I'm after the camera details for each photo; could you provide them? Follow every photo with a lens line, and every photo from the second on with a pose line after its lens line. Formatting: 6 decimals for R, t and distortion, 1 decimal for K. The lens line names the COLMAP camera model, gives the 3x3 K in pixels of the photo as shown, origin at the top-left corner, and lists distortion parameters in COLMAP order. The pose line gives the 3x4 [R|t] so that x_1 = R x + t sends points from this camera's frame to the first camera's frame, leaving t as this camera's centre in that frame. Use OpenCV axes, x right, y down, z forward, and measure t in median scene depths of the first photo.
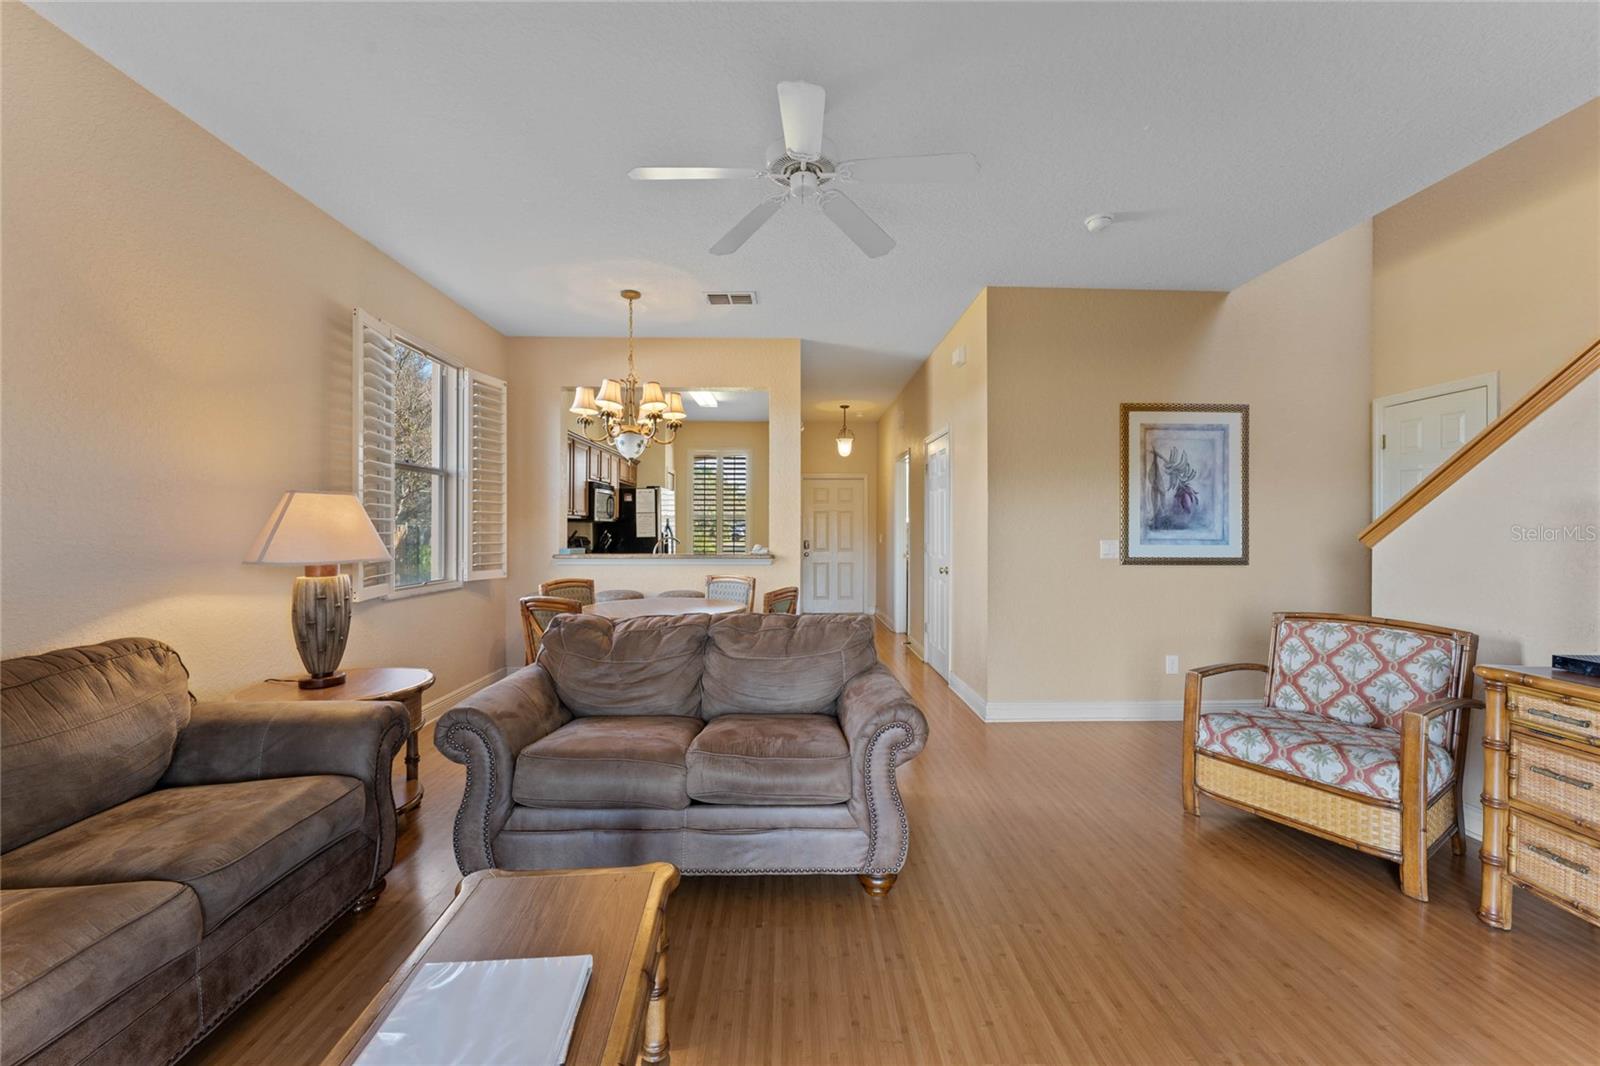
lens RADIAL K [[650.0, 0, 794.2], [0, 650.0, 527.1], [0, 0, 1]] dist [0.007353, 0.000776]
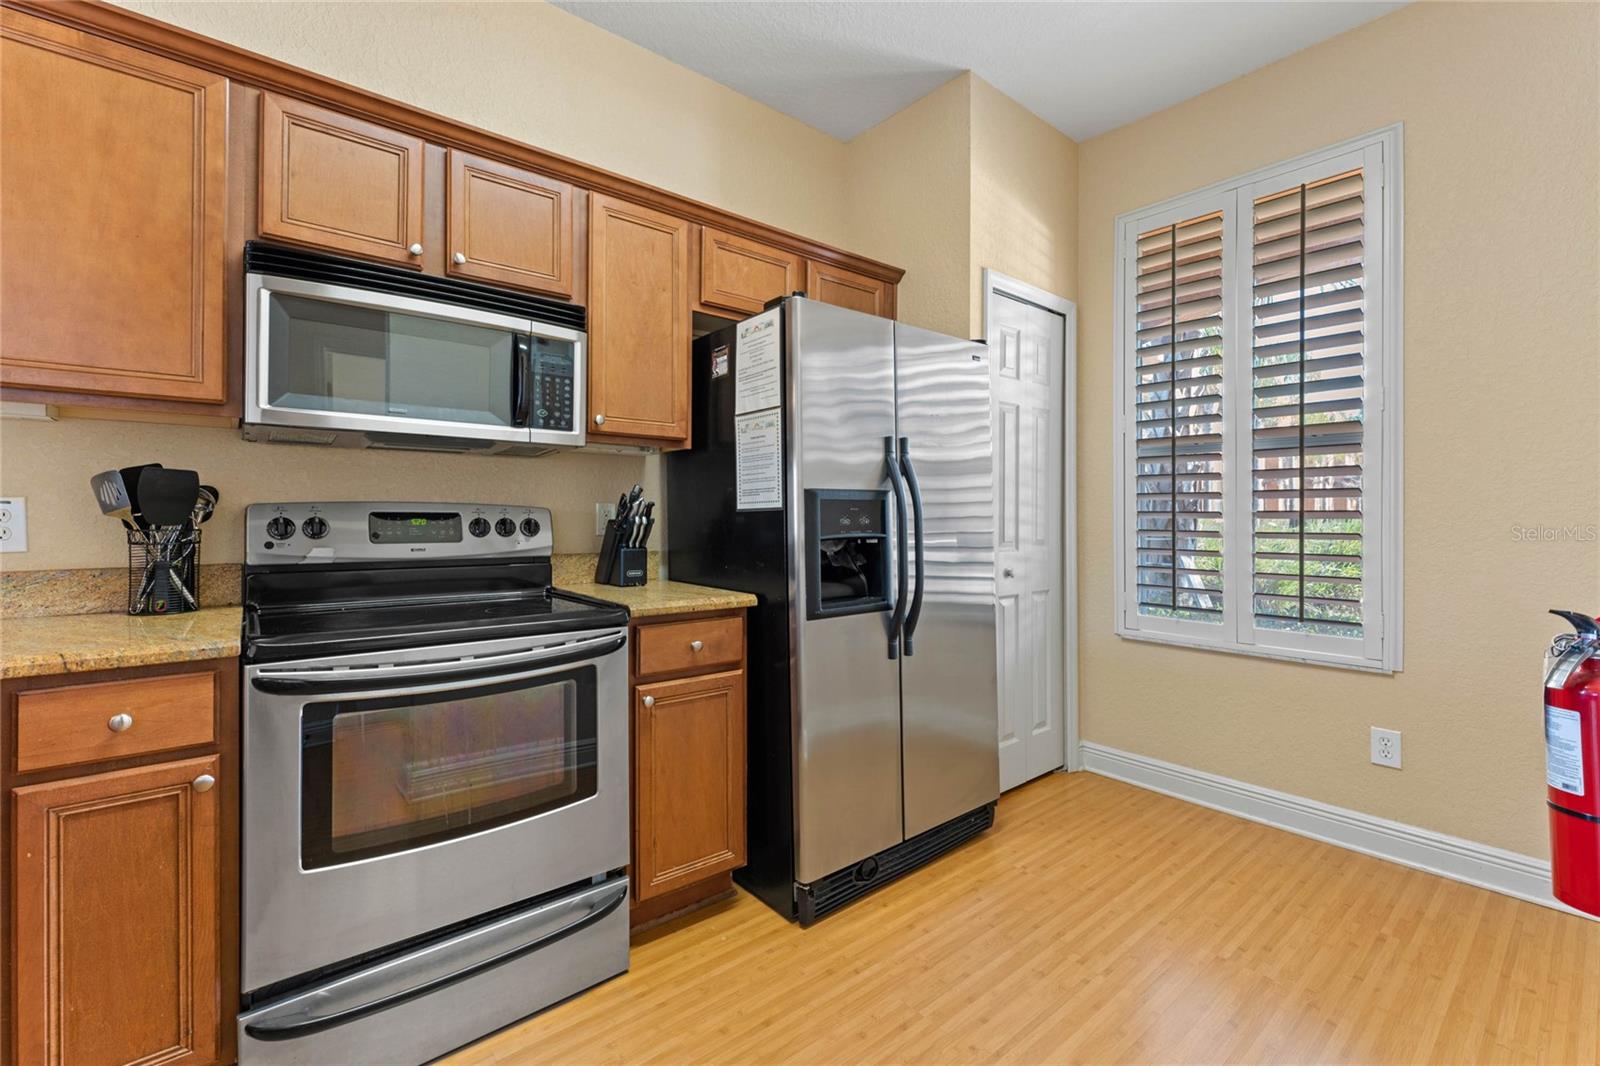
lens RADIAL K [[684.3, 0, 802.7], [0, 684.3, 512.7], [0, 0, 1]] dist [-0.005979, -0.000084]
pose [[0.627398, -0.002381, -0.778695, -0.038246], [0.001152, 0.999997, -0.002129, 0.045749], [0.778698, 0.000438, 0.627399, 2.251139]]
